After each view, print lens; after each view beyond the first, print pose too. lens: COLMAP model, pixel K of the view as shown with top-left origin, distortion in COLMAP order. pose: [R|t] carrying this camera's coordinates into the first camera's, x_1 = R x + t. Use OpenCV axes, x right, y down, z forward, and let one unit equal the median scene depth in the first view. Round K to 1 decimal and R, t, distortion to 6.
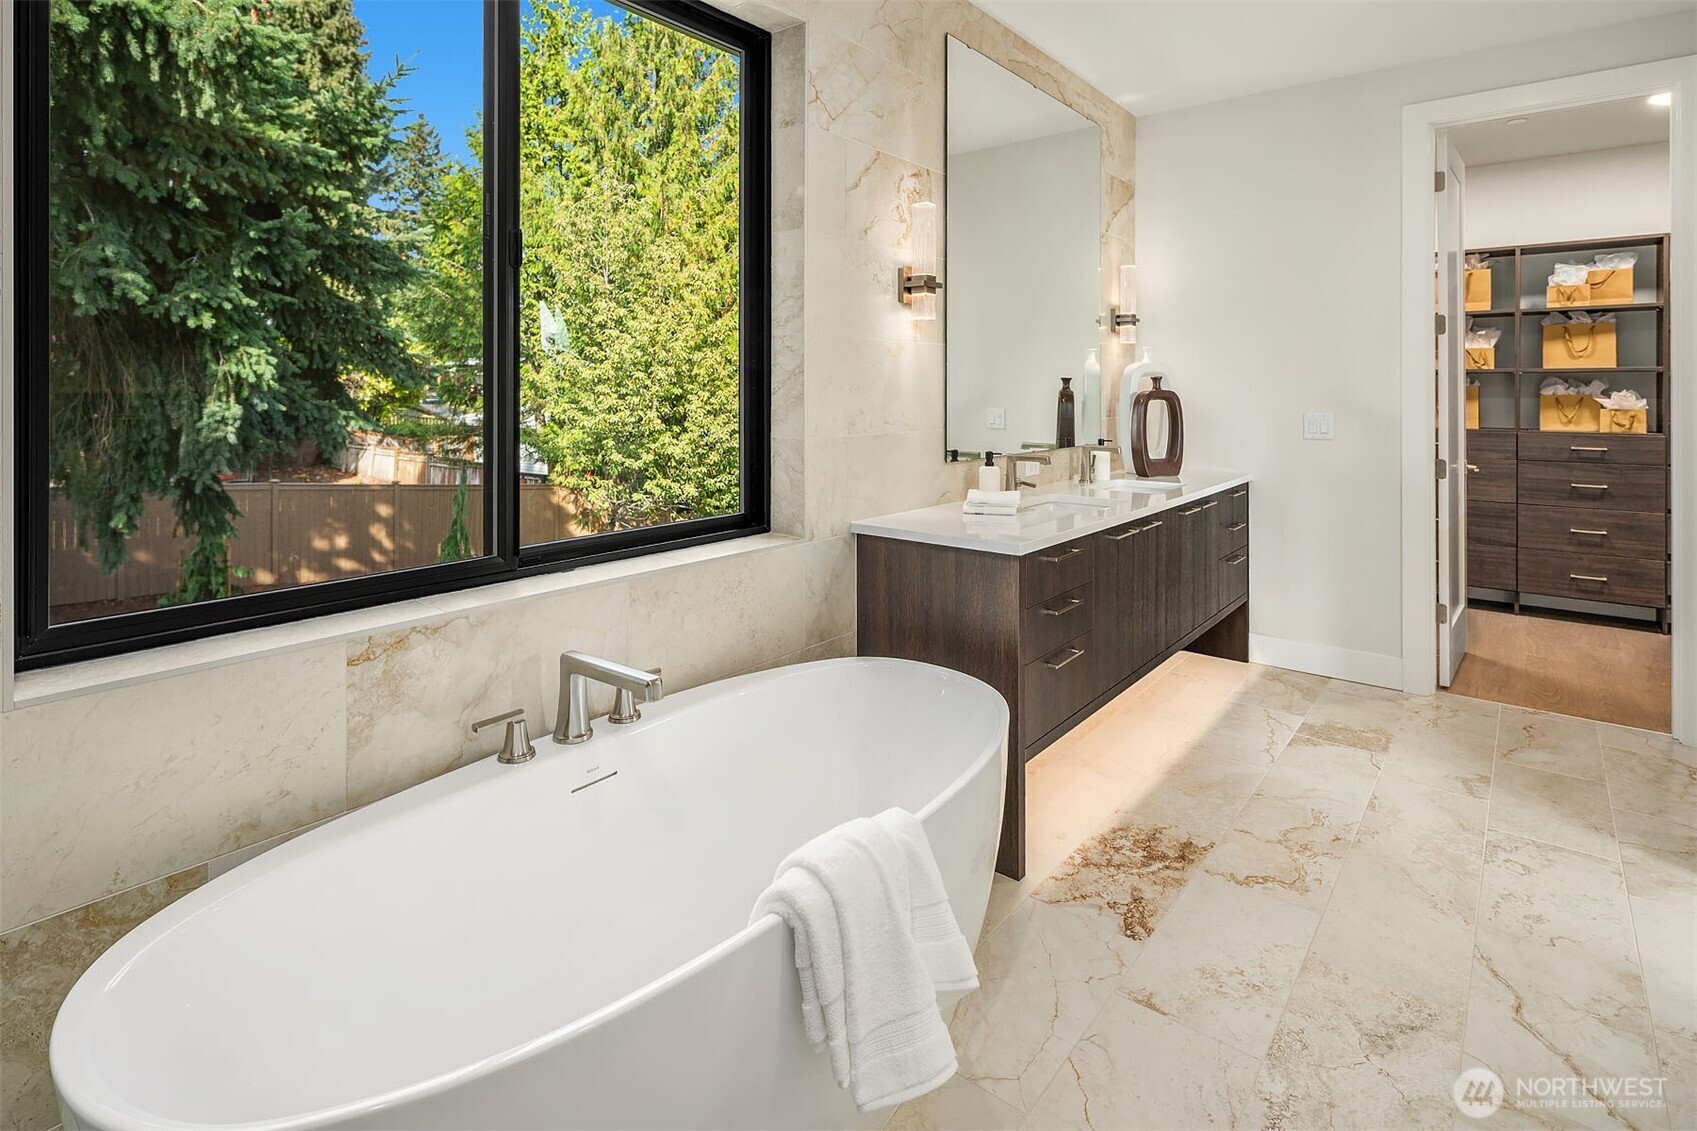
lens RADIAL K [[834.4, 0, 845.9], [0, 834.4, 396.0], [0, 0, 1]] dist [0.004727, -0.000627]
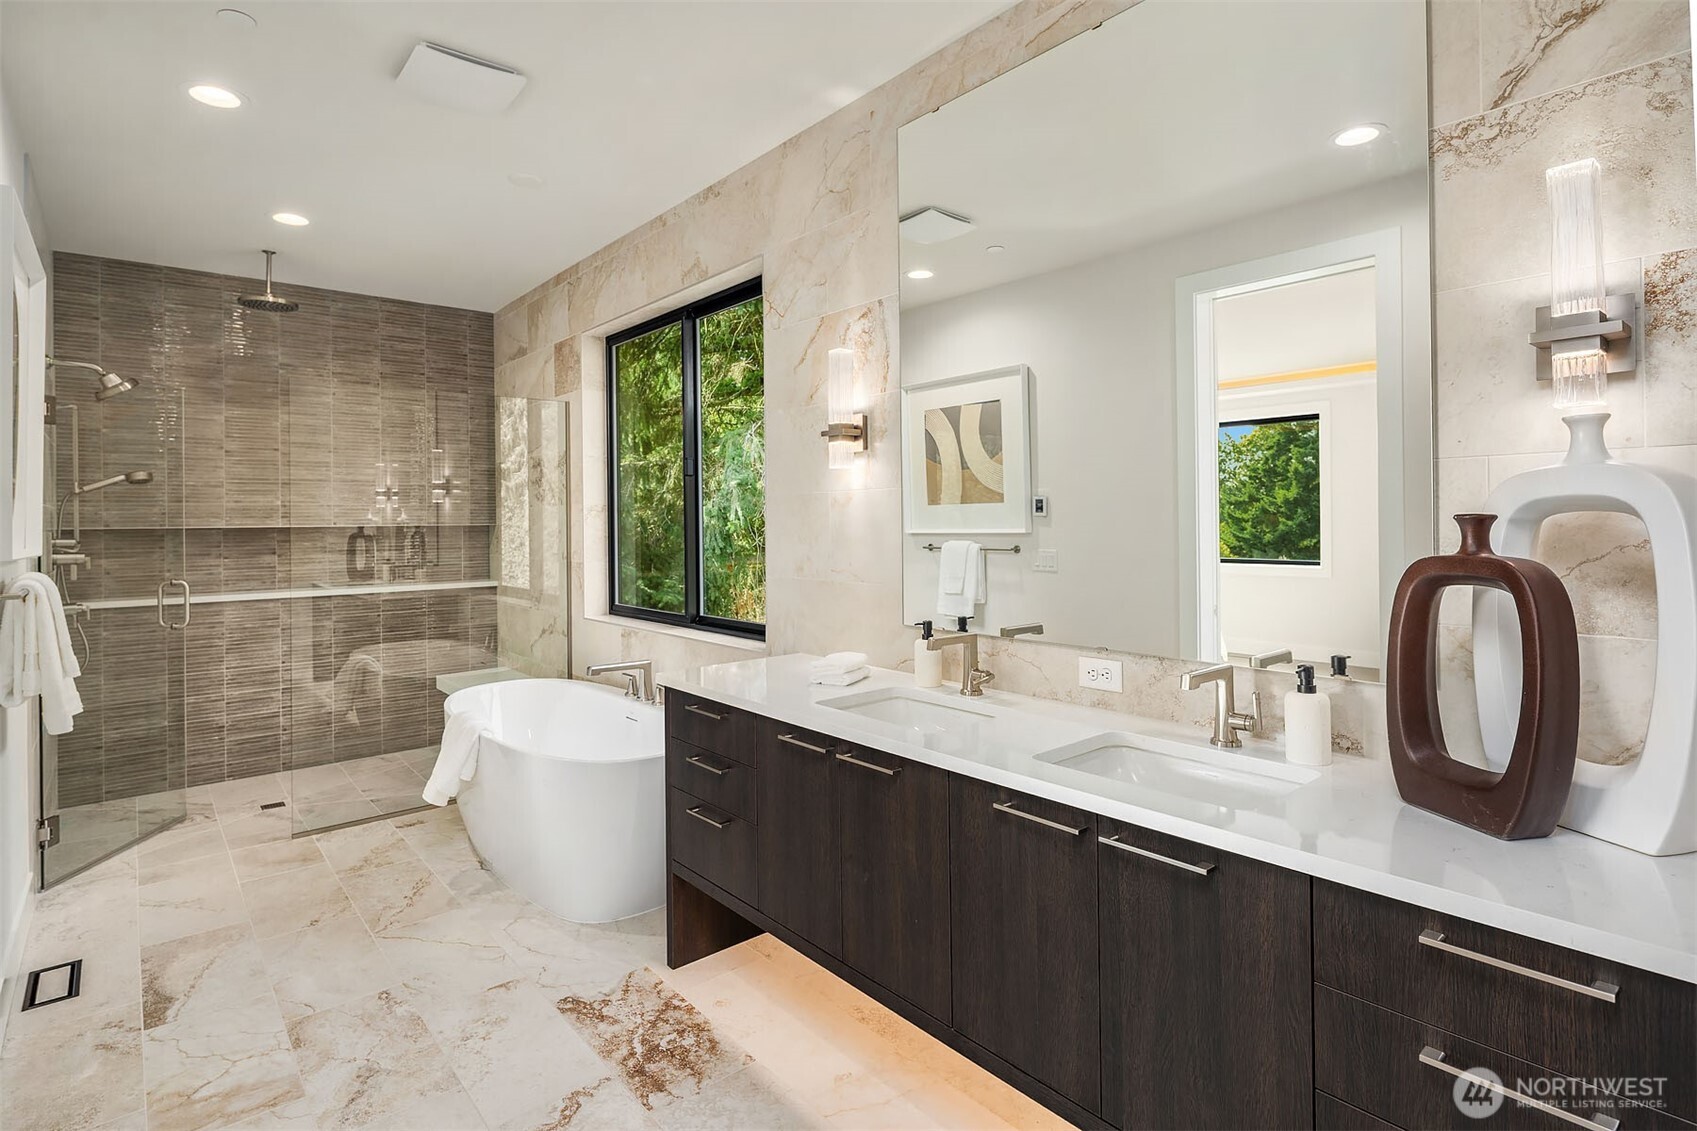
lens RADIAL K [[834.4, 0, 831.2], [0, 834.4, 523.6], [0, 0, 1]] dist [0.004727, -0.000627]
pose [[-0.179380, 0.004259, -0.983771, 1.249558], [0.000869, 0.999991, 0.004170, -0.035246], [0.983780, -0.000107, -0.179382, 1.371397]]
